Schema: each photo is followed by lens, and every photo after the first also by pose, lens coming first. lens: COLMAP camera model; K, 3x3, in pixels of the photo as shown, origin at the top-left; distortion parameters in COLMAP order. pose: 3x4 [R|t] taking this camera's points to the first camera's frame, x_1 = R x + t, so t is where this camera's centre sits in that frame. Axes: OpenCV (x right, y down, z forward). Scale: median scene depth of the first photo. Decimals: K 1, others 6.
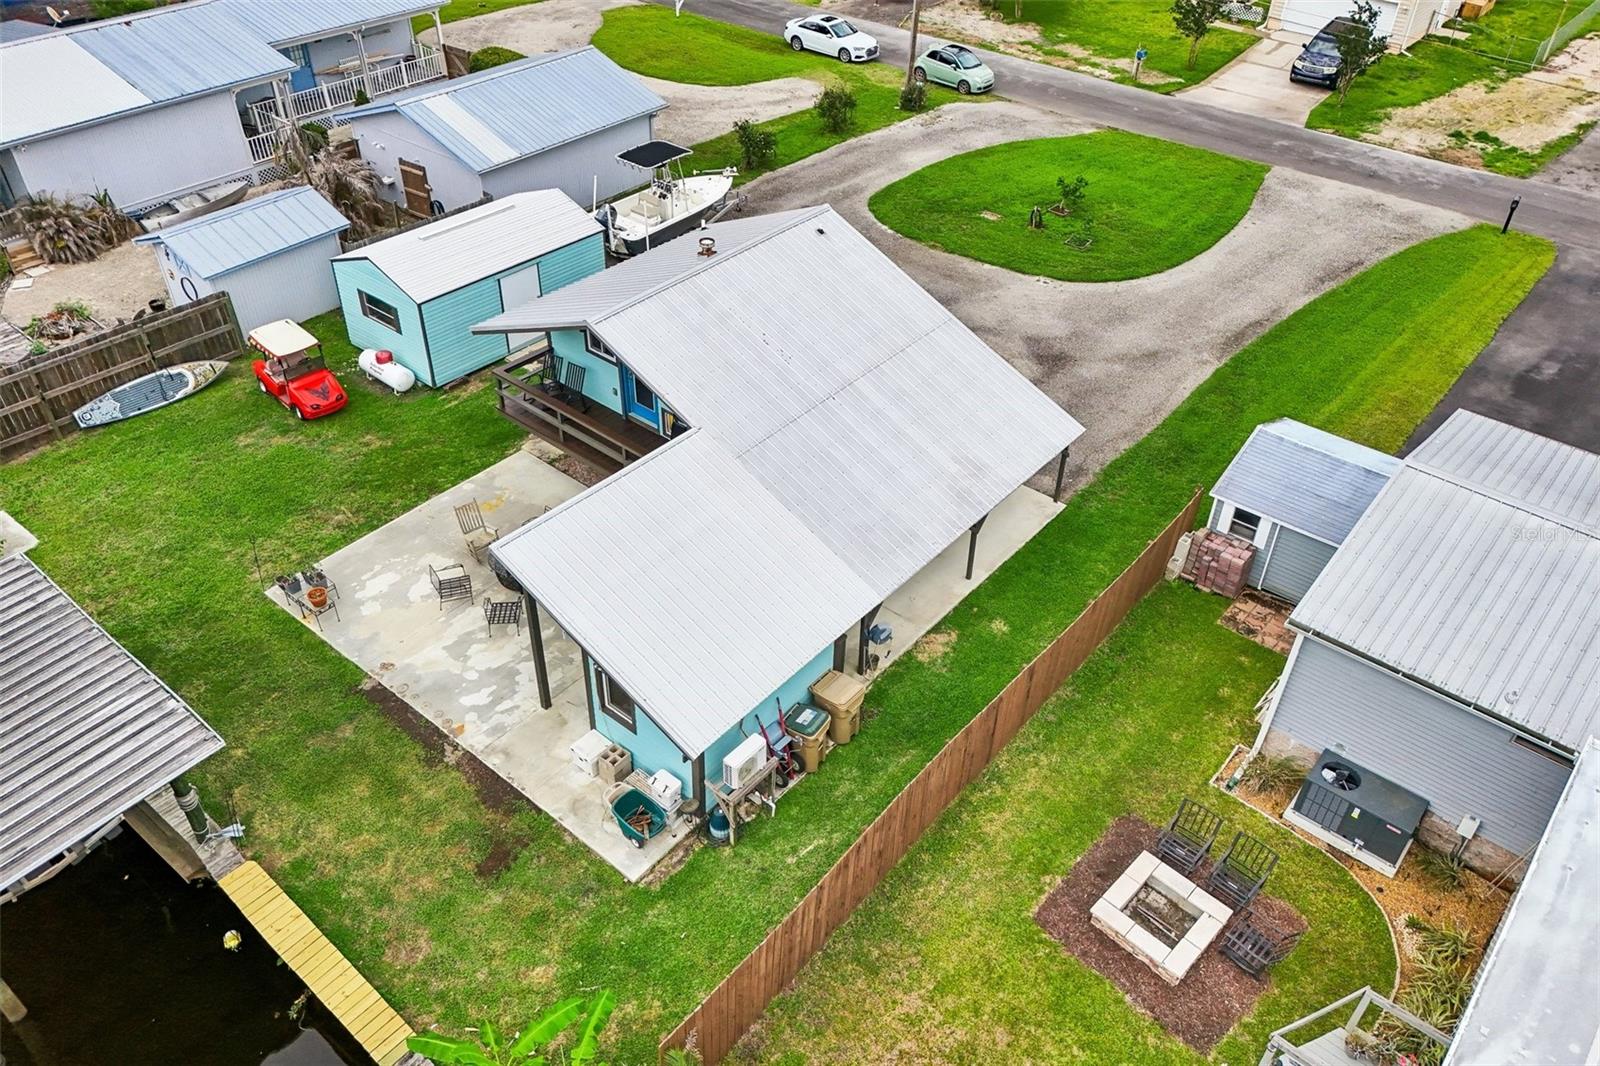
lens RADIAL K [[1176.6, 0, 801.8], [0, 1176.6, 531.5], [0, 0, 1]] dist [0.059620, -0.047343]
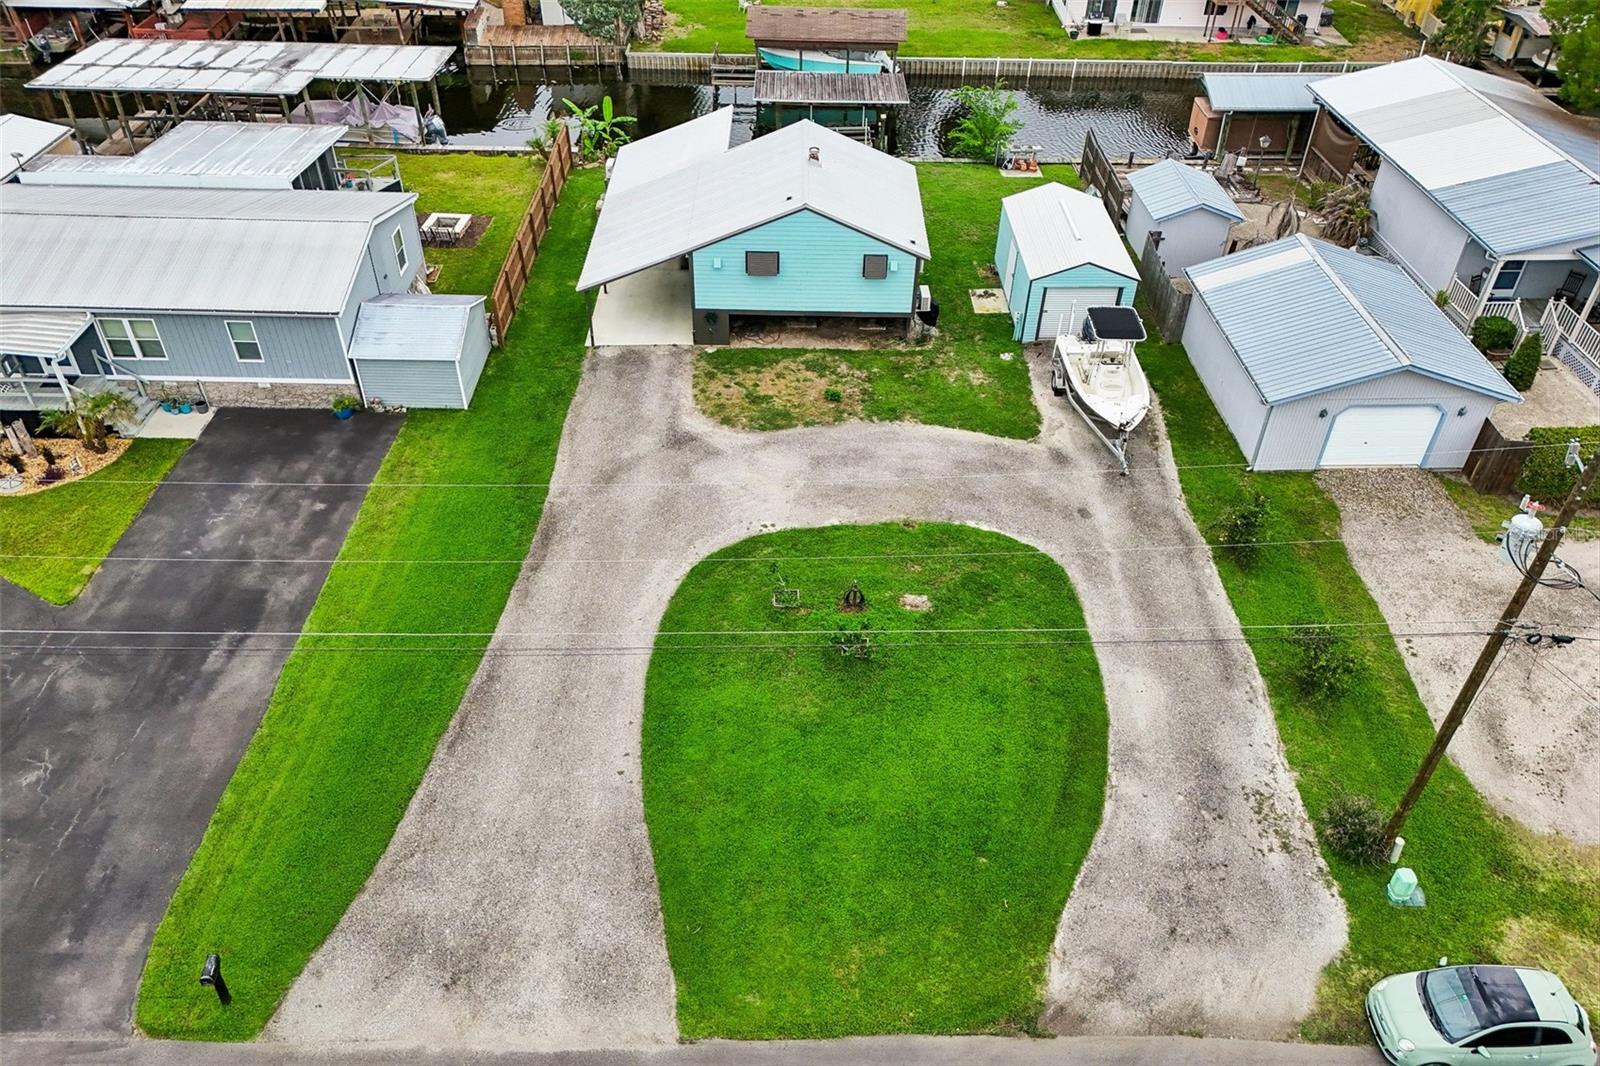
lens RADIAL K [[1175.1, 0, 803.0], [0, 1175.1, 529.8], [0, 0, 1]] dist [0.074736, -0.070425]
pose [[-0.765557, 0.374557, -0.523097, 0.757118], [-0.424728, 0.316478, 0.848203, -1.137702], [0.483249, 0.871521, -0.083197, 1.263896]]
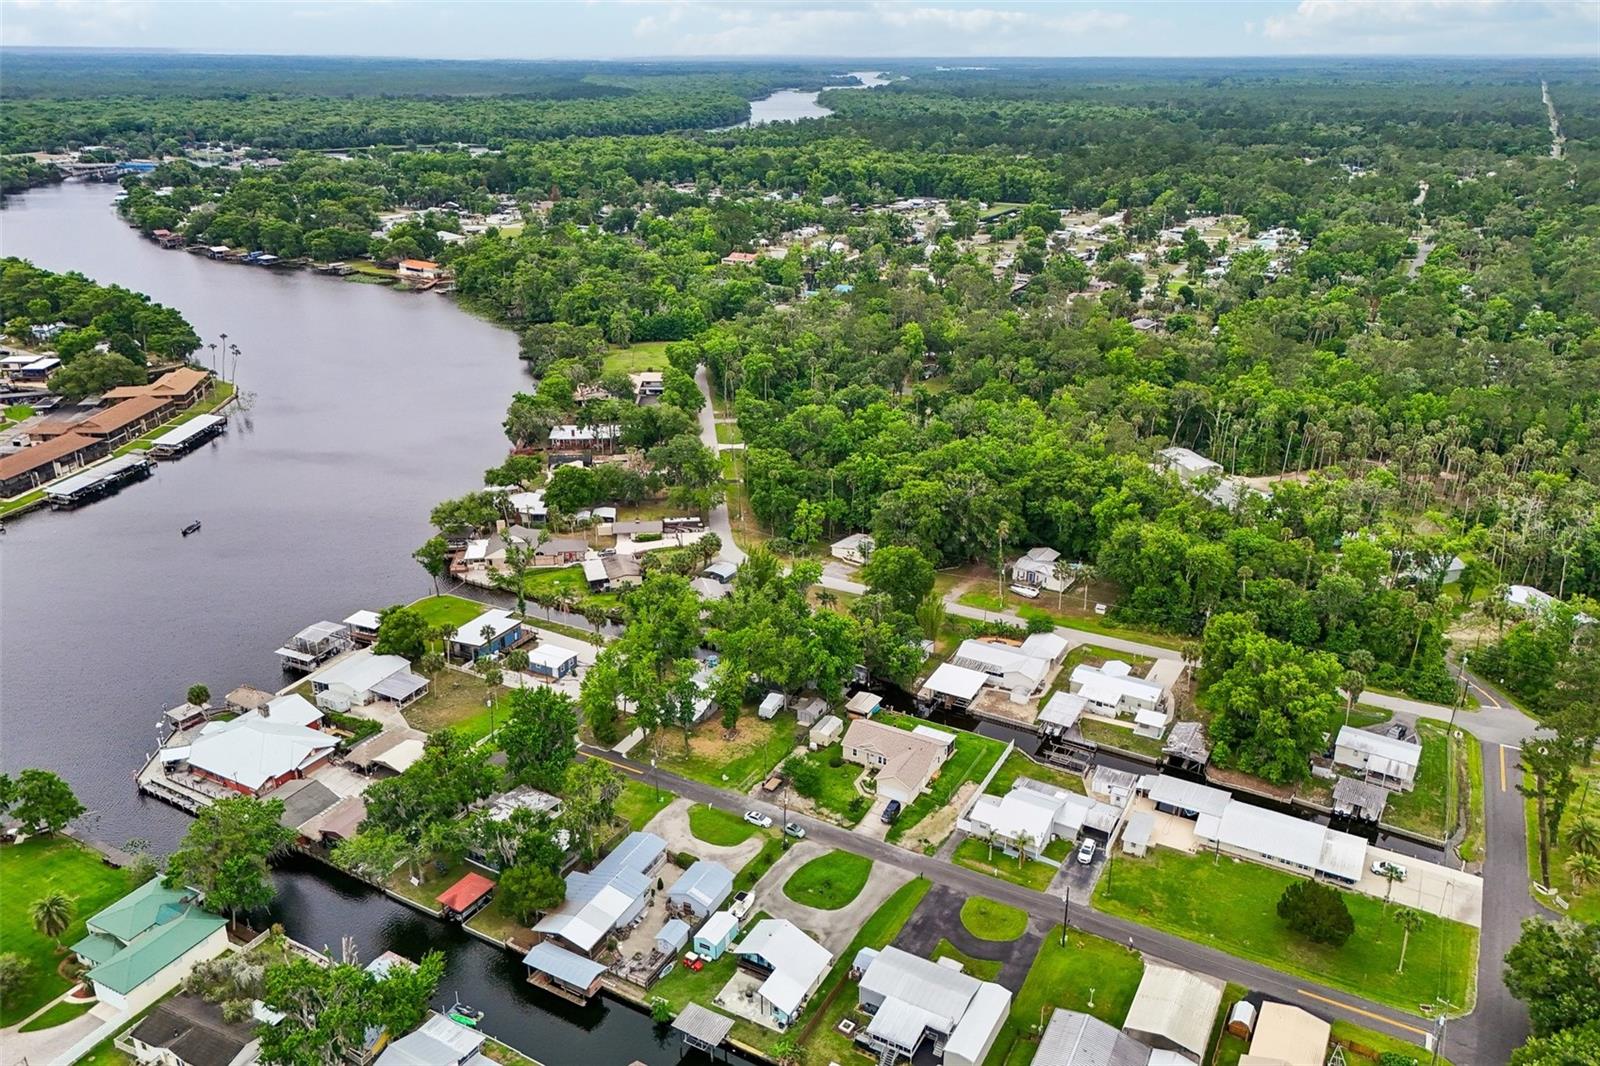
lens RADIAL K [[1200.1, 0, 800.0], [0, 1200.1, 533.0], [0, 0, 1]] dist [0.099433, -0.112076]
pose [[0.981405, -0.091951, 0.168490, -0.666926], [0.135094, 0.954458, -0.266005, -0.441798], [-0.136357, 0.283821, 0.949132, -4.709154]]
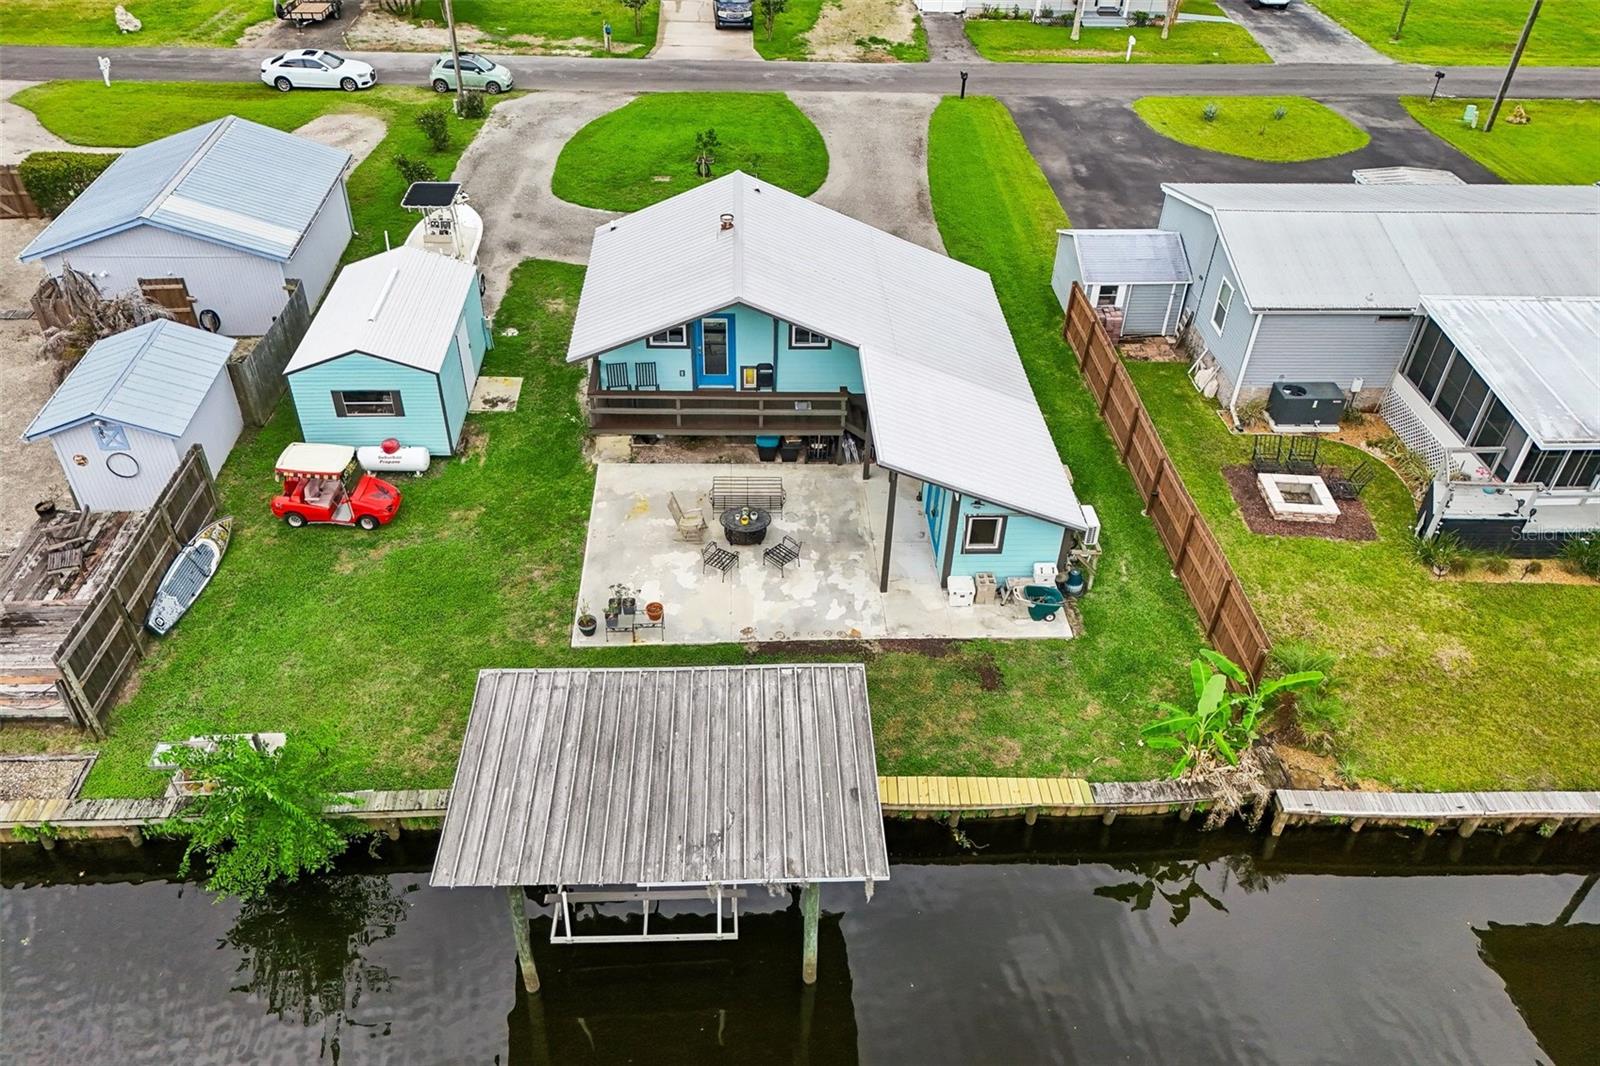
lens RADIAL K [[1175.1, 0, 803.0], [0, 1175.1, 529.8], [0, 0, 1]] dist [0.074736, -0.070425]
pose [[0.736005, -0.413779, 0.535802, -0.634106], [0.409569, 0.902348, 0.134242, -0.074630], [-0.539026, 0.120645, 0.833604, 0.015277]]
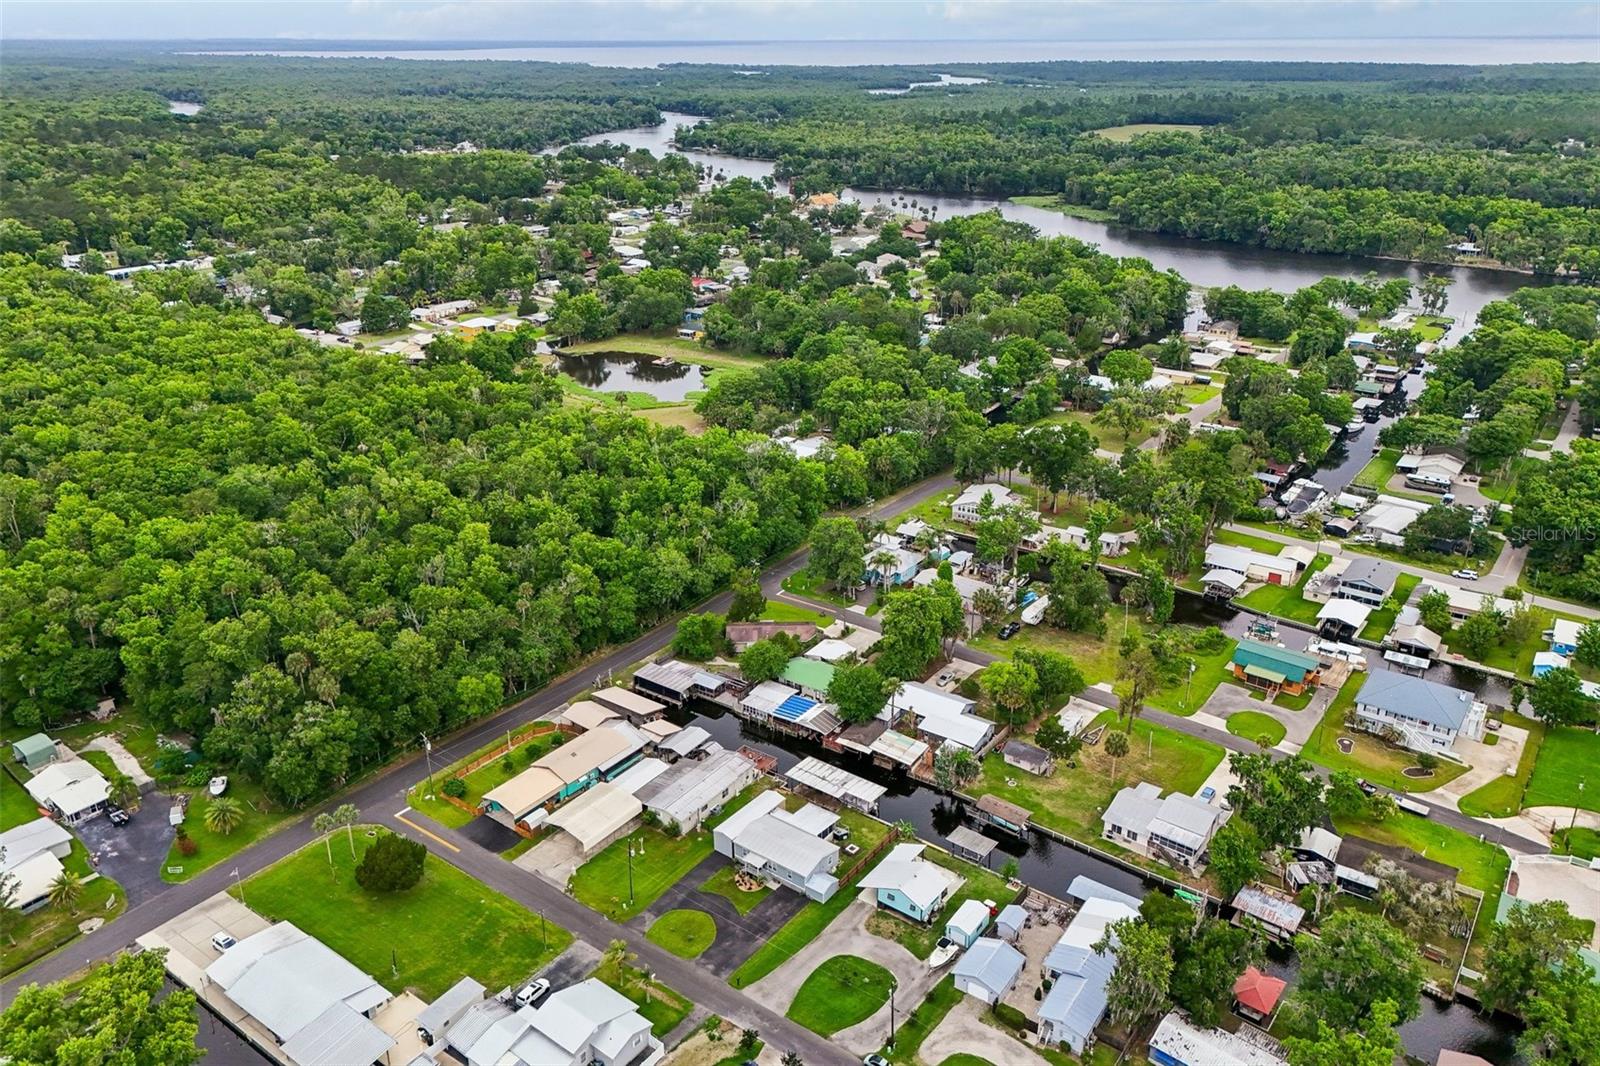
lens RADIAL K [[1187.3, 0, 800.1], [0, 1187.3, 527.3], [0, 0, 1]] dist [0.078166, -0.070917]
pose [[-0.998091, 0.001022, -0.061752, 0.803265], [-0.053277, 0.491493, 0.869251, -5.744601], [0.031239, 0.870881, -0.490500, 2.102920]]
